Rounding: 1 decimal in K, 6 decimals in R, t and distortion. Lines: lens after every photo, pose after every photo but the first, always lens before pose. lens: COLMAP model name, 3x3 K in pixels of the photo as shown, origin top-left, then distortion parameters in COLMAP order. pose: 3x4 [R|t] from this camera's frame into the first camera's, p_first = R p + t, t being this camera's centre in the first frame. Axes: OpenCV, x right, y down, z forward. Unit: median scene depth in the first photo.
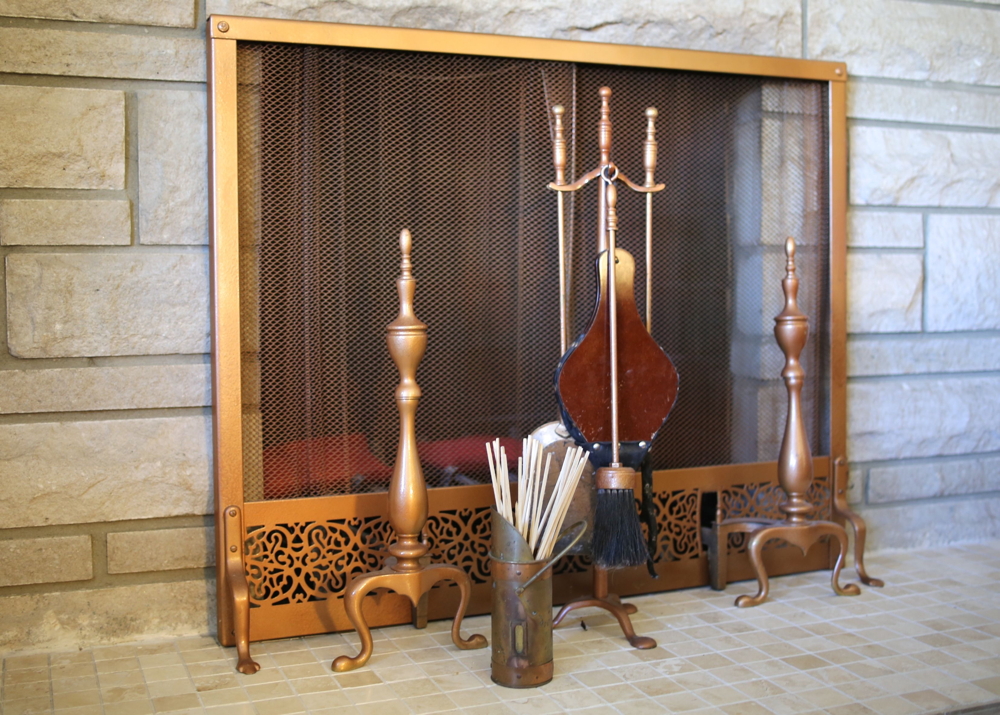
lens RADIAL K [[1239.0, 0, 503.8], [0, 1239.0, 351.8], [0, 0, 1]] dist [-0.076996, 0.000000]
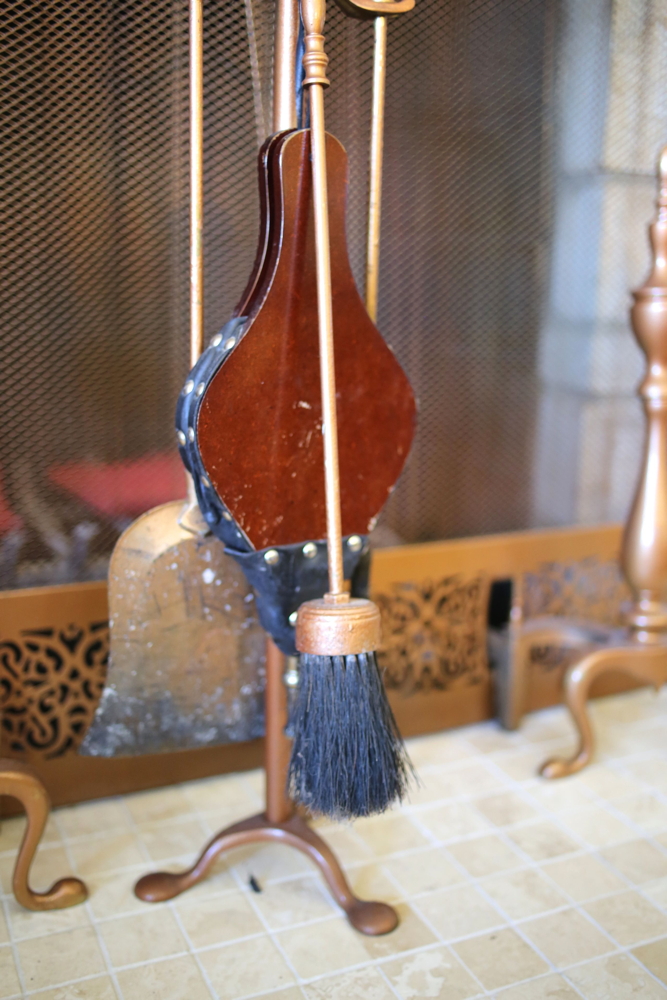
lens RADIAL K [[1048.1, 0, 333.1], [0, 1048.1, 505.4], [0, 0, 1]] dist [-0.065929, 0.000000]
pose [[0.999525, 0.015175, 0.026805, 0.078335], [-0.019559, 0.984953, 0.171710, -0.011042], [-0.023796, -0.172152, 0.984783, 0.570912]]
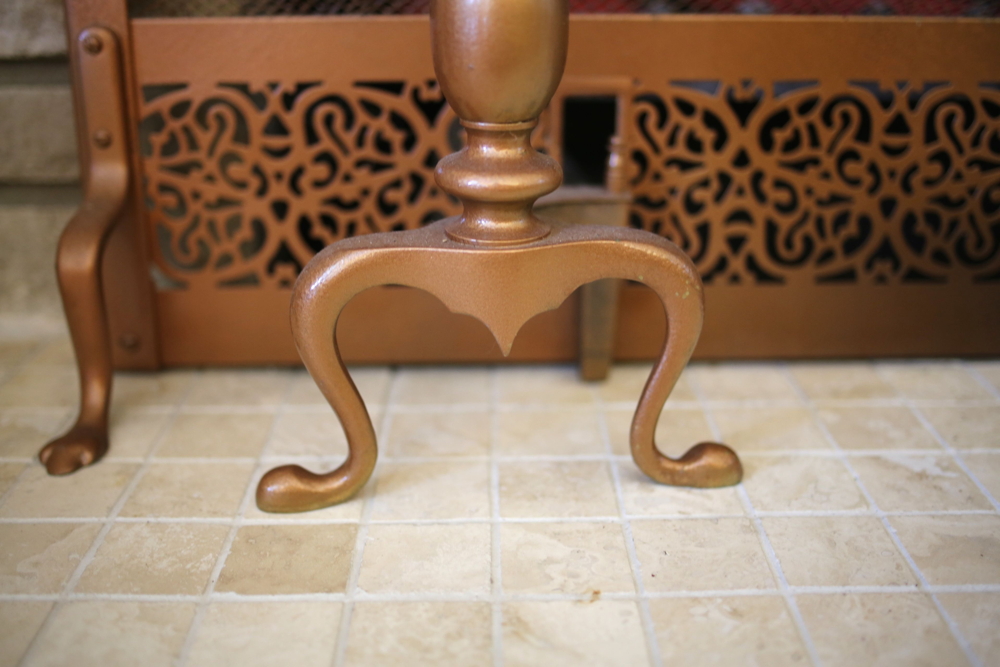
lens RADIAL K [[1048.1, 0, 503.0], [0, 1048.1, 332.4], [0, 0, 1]] dist [-0.065929, 0.000000]
pose [[0.928791, 0.135835, -0.344813, 0.019111], [-0.027650, 0.953214, 0.301028, 0.113326], [0.369571, -0.270058, 0.889093, 0.719549]]
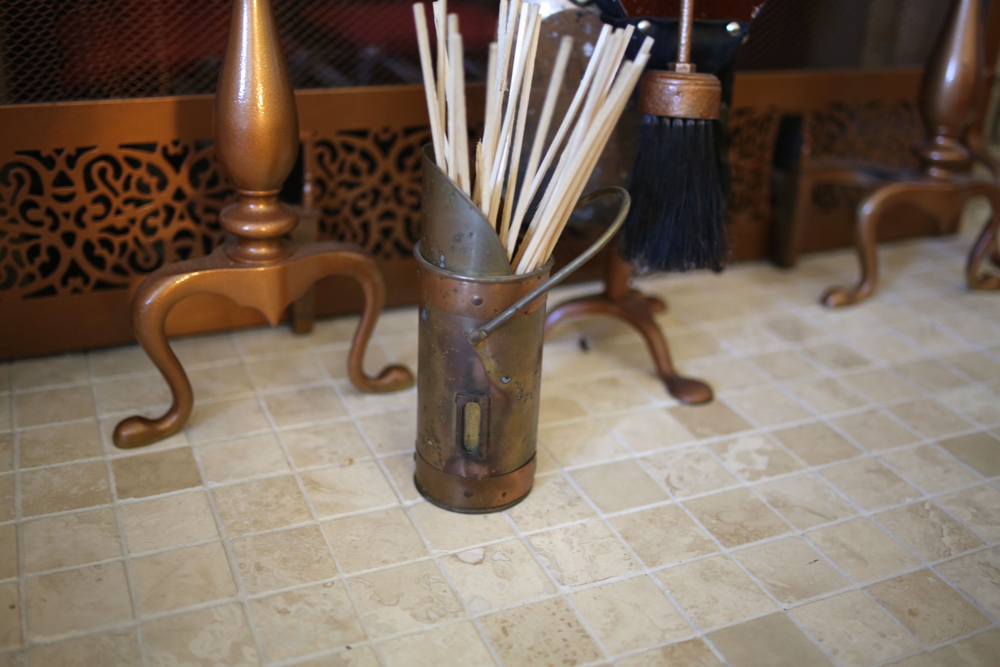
lens RADIAL K [[1048.1, 0, 500.0], [0, 1048.1, 339.2], [0, 0, 1]] dist [-0.065929, 0.000000]
pose [[0.998092, 0.040303, 0.046783, 0.002434], [-0.054602, 0.929859, 0.363843, 0.043532], [-0.028838, -0.365703, 0.930285, 0.555502]]
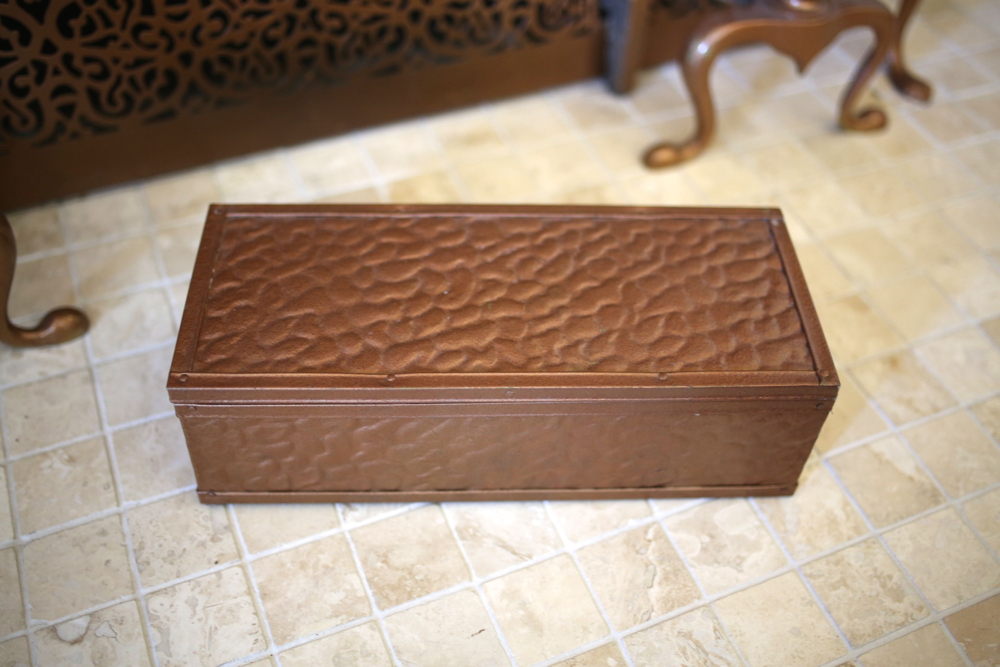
lens RADIAL K [[1048.1, 0, 505.1], [0, 1048.1, 330.4], [0, 0, 1]] dist [-0.065929, 0.000000]
pose [[0.998651, 0.029757, 0.042552, 0.126195], [-0.050838, 0.727036, 0.684715, -0.038336], [-0.010562, -0.685954, 0.727568, 0.699511]]
